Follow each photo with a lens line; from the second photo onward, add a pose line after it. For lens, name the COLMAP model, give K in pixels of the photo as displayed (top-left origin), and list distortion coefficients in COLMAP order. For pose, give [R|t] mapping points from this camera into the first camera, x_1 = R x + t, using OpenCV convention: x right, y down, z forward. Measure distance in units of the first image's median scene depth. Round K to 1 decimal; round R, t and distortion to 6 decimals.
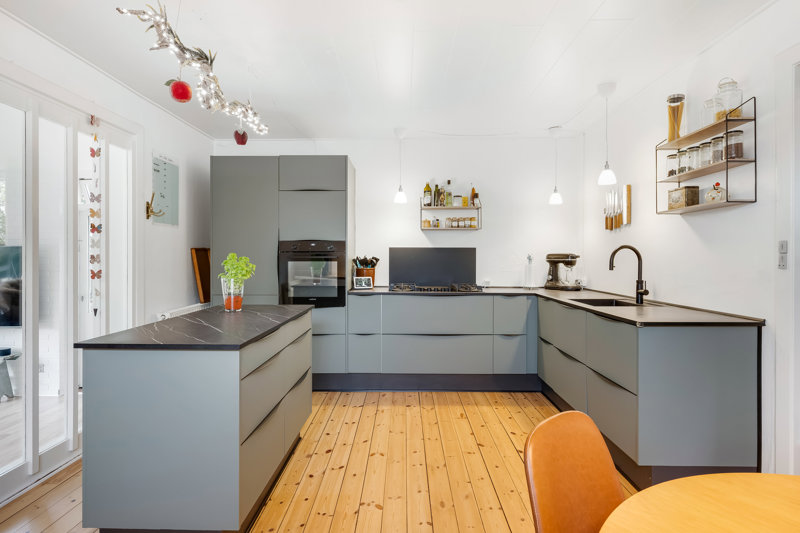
lens RADIAL K [[427.0, 0, 400.2], [0, 427.0, 258.9], [0, 0, 1]] dist [0.004004, 0.001226]
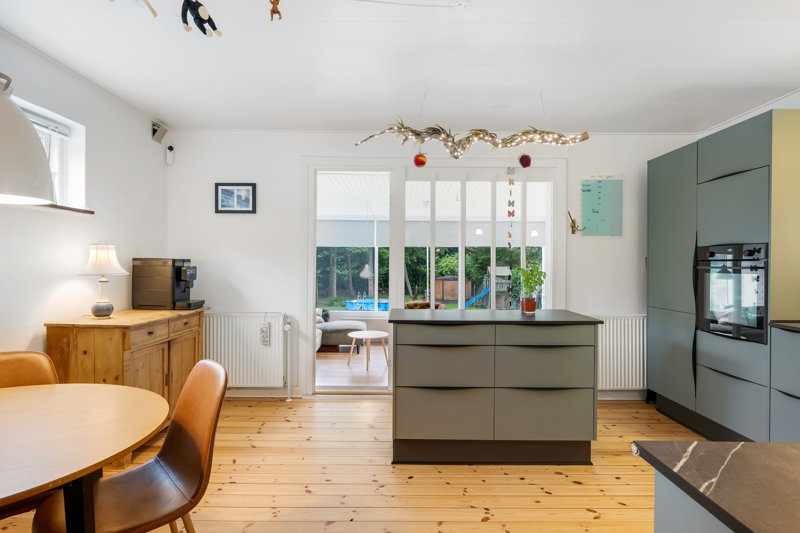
lens RADIAL K [[427.0, 0, 396.8], [0, 427.0, 265.0], [0, 0, 1]] dist [0.004004, 0.001226]
pose [[0.010780, 0.005461, -0.999927, 0.666746], [-0.012493, 0.999908, 0.005326, -0.006682], [0.999864, 0.012435, 0.010847, 0.556026]]
